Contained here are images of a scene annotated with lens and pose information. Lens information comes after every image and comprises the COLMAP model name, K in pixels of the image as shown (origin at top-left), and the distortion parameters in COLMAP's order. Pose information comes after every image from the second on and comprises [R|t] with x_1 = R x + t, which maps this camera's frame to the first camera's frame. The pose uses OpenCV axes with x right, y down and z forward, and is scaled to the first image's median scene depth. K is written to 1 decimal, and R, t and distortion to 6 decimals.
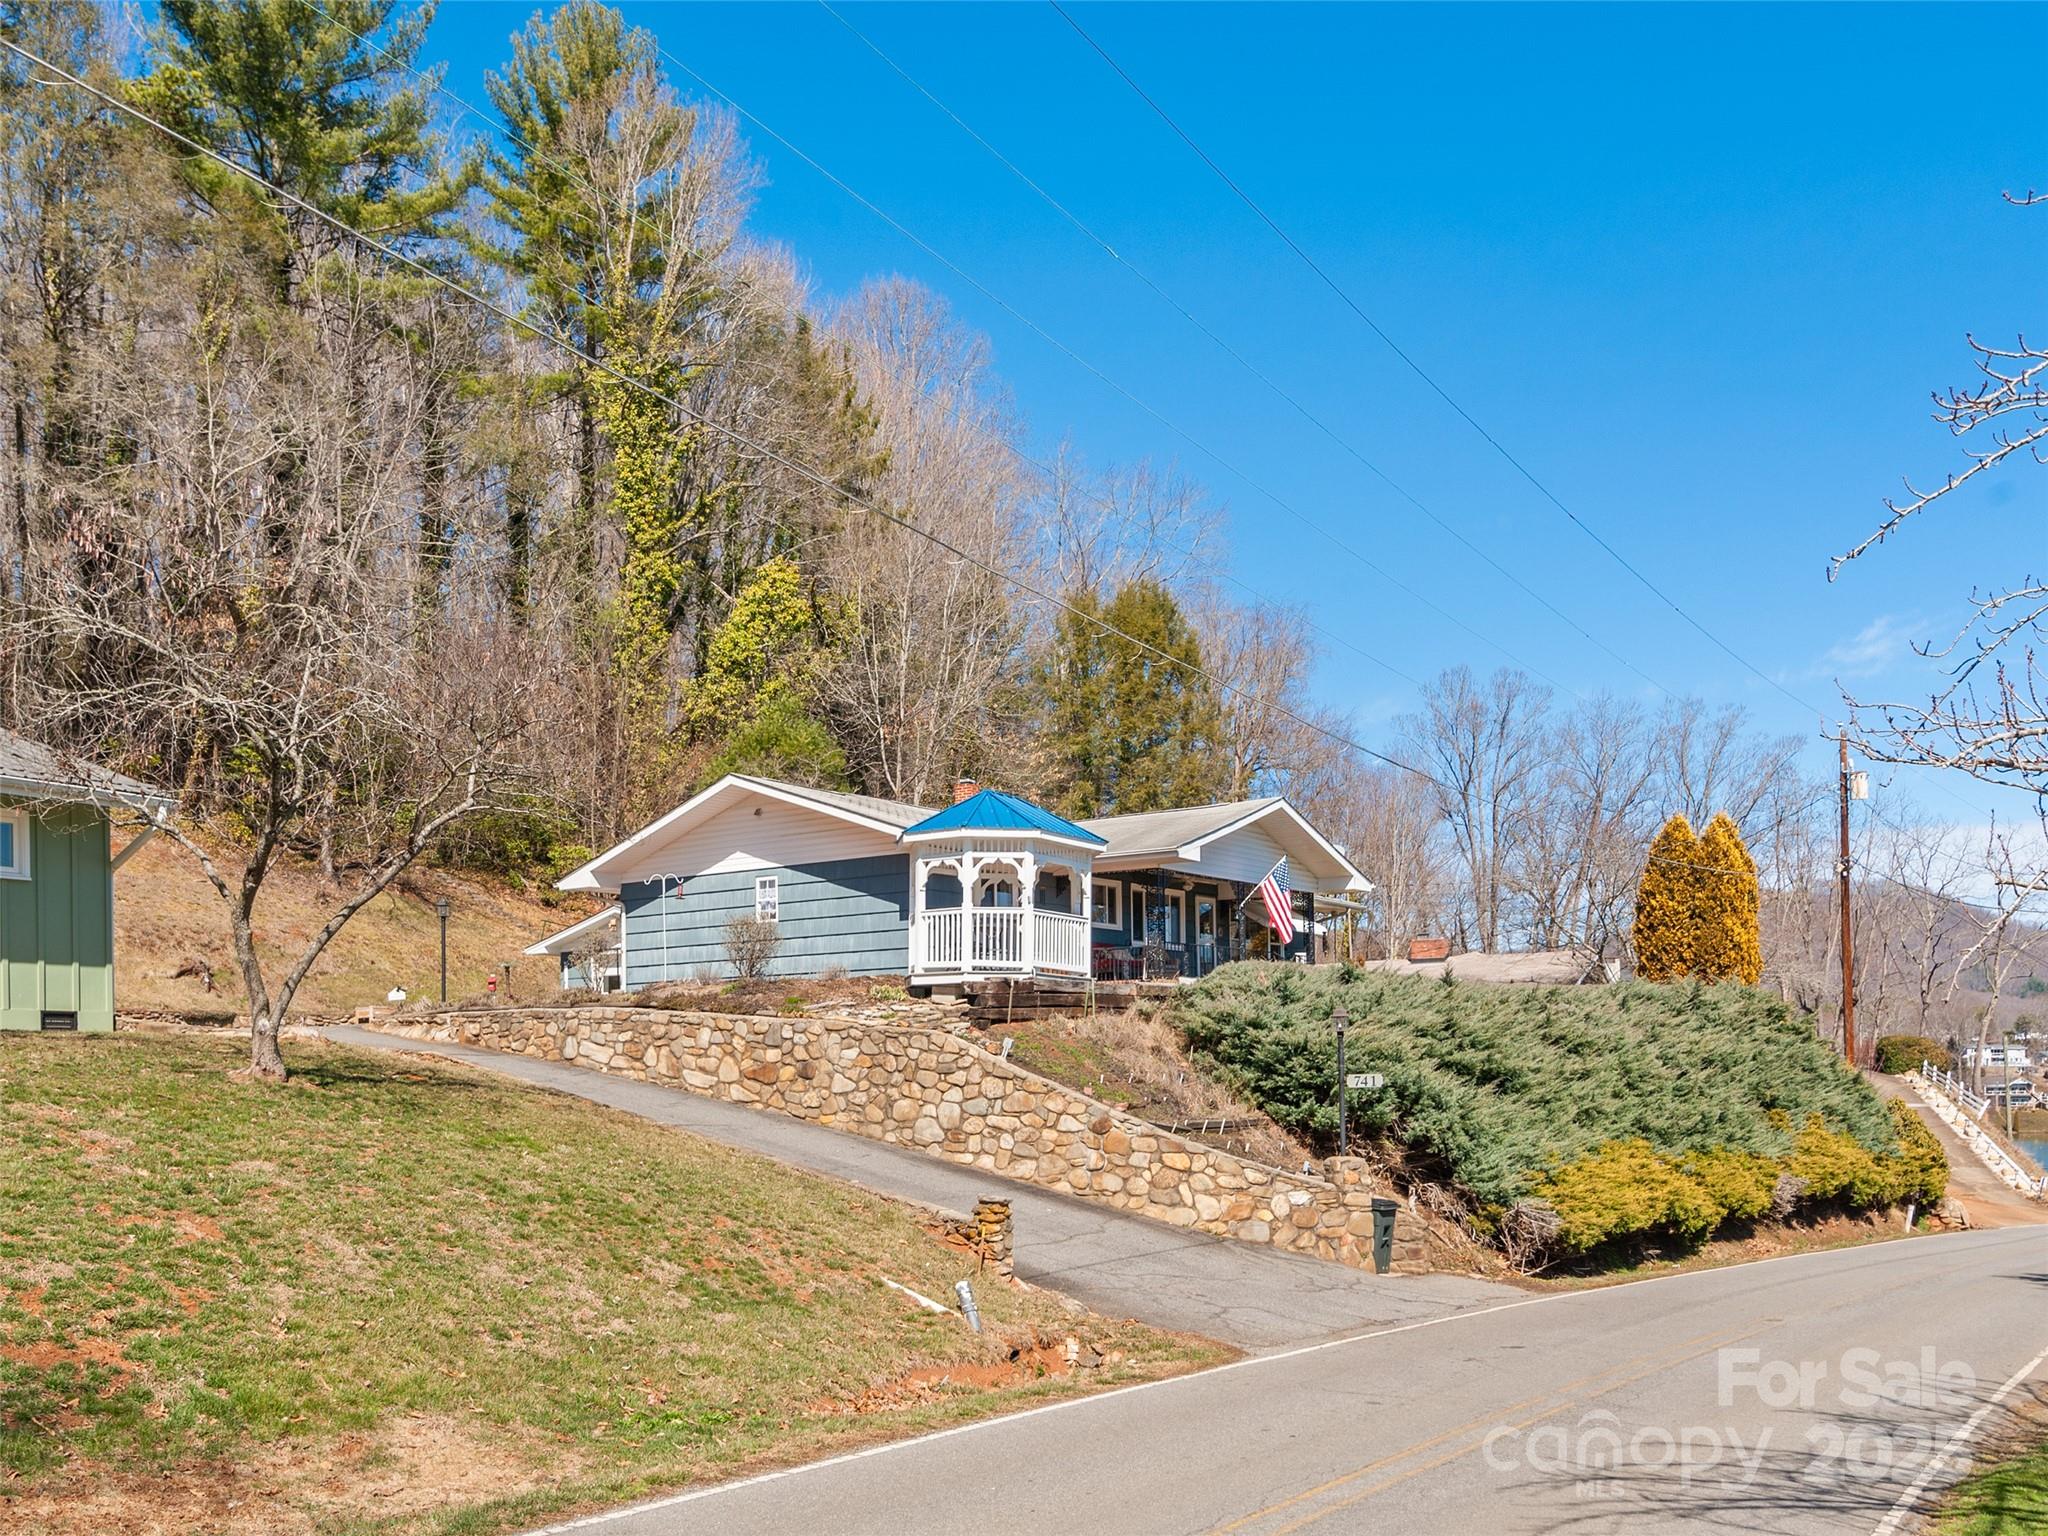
lens RADIAL K [[1673.7, 0, 1024.0], [0, 1673.7, 768.0], [0, 0, 1]] dist [0.002479, 0.000180]
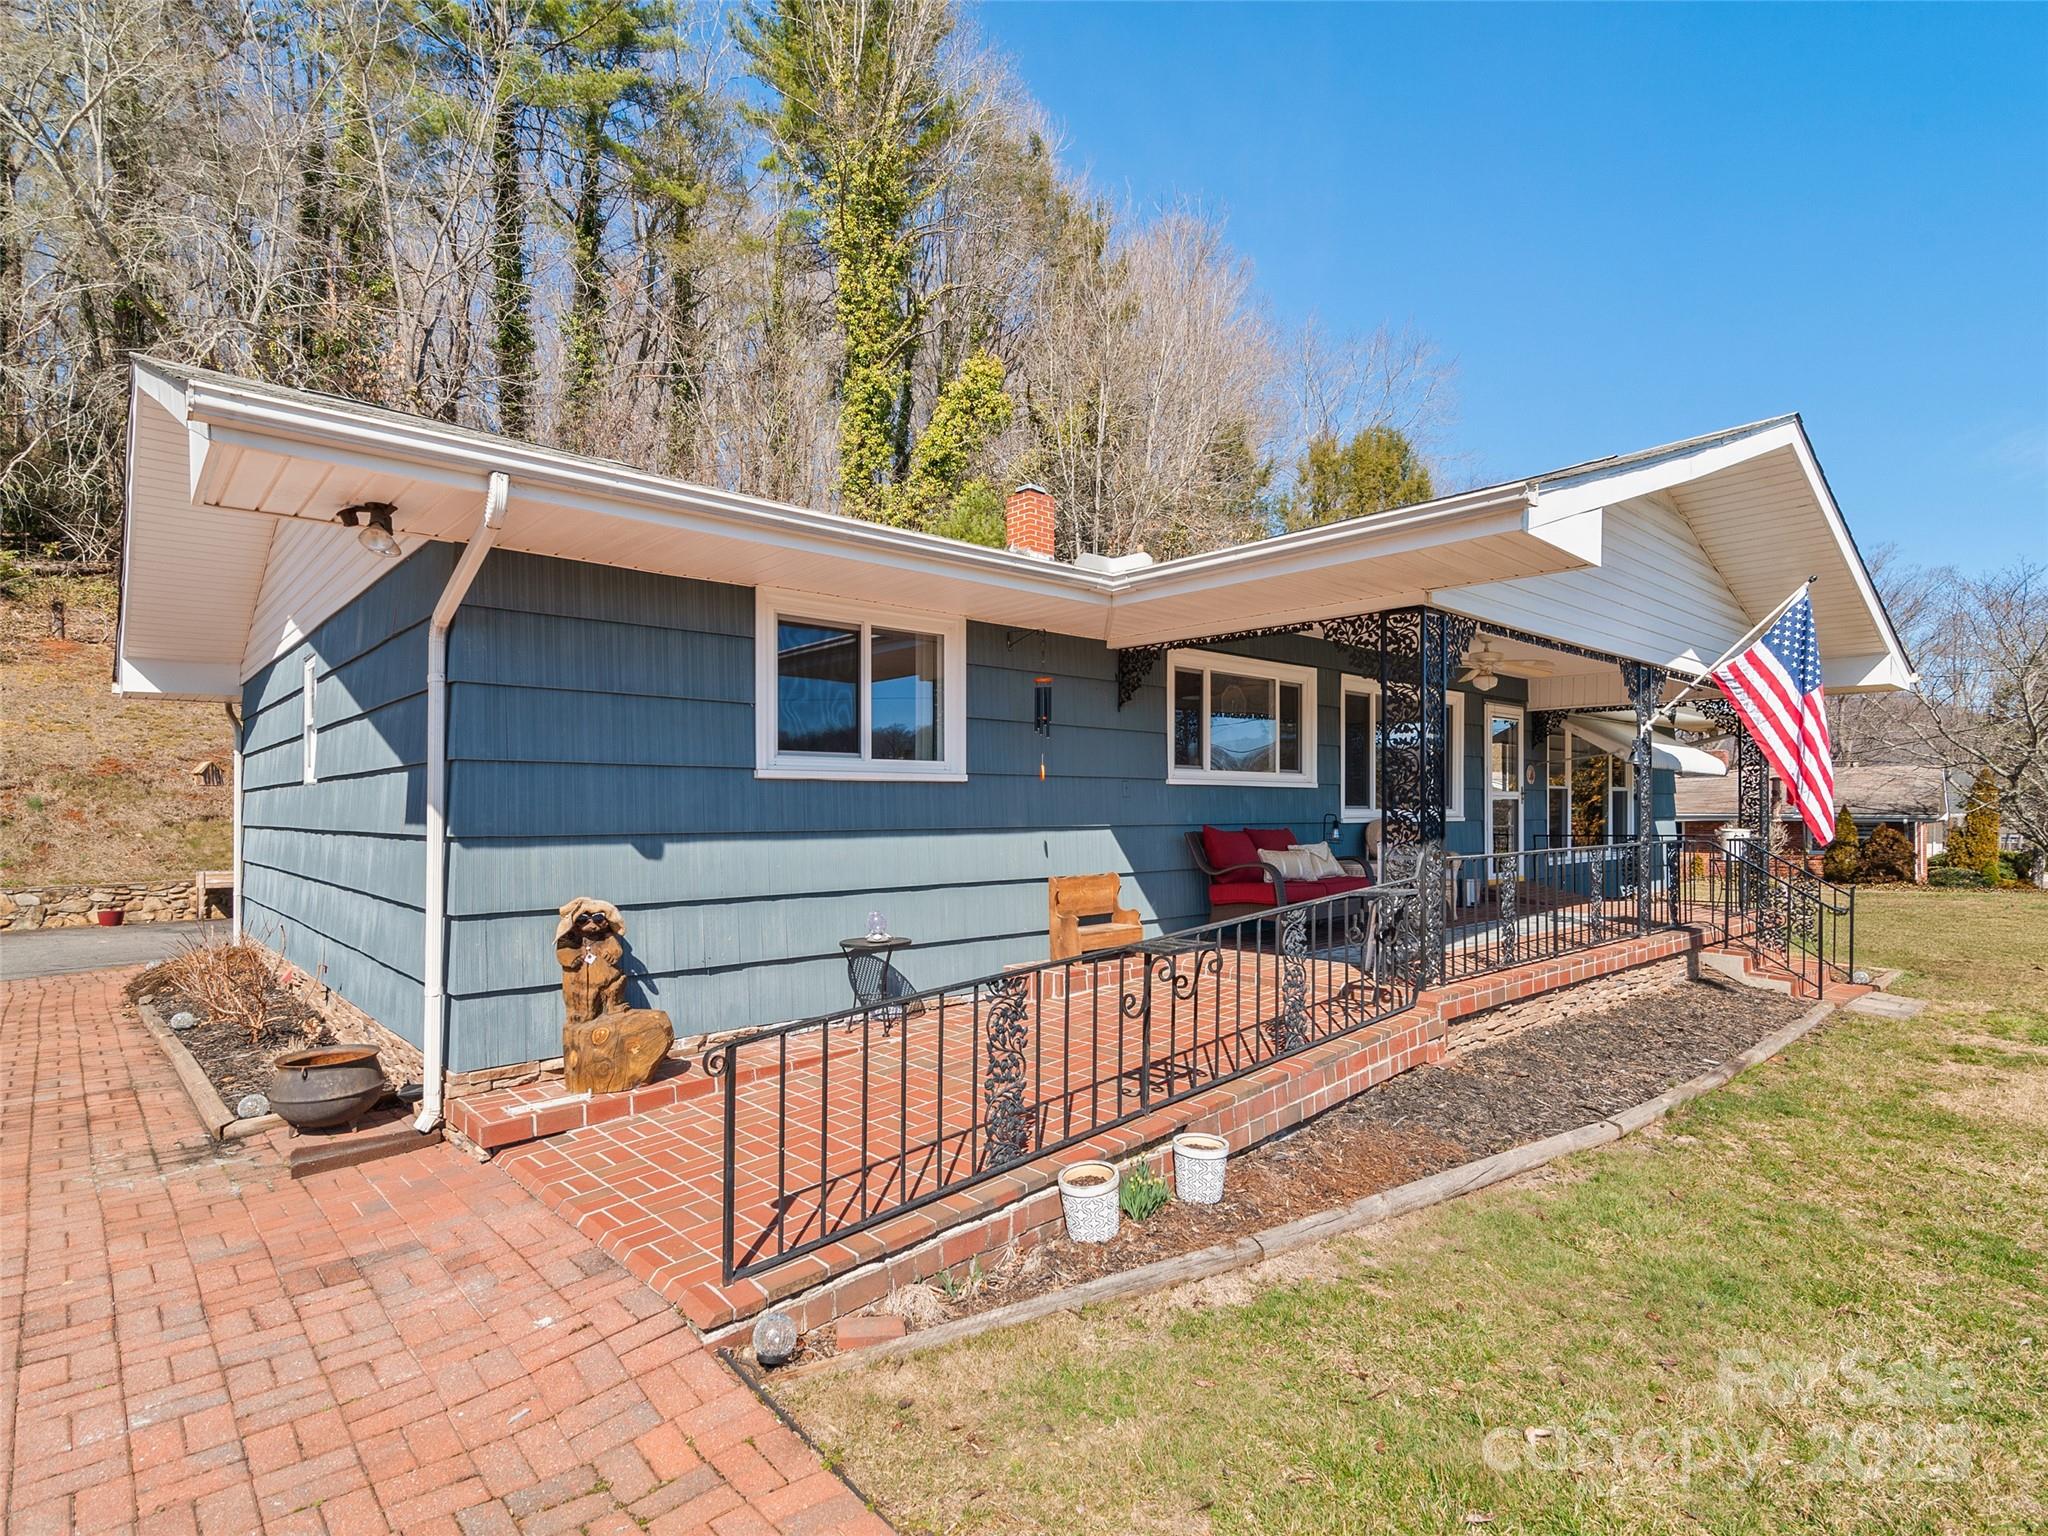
lens RADIAL K [[1048.4, 0, 1024.9], [0, 1048.4, 804.9], [0, 0, 1]] dist [0.006552, -0.000060]
pose [[0.969901, 0.016130, -0.242964, 0.027919], [0.026040, 0.985210, 0.169359, 0.029739], [0.242103, -0.170588, 0.955137, 0.395026]]
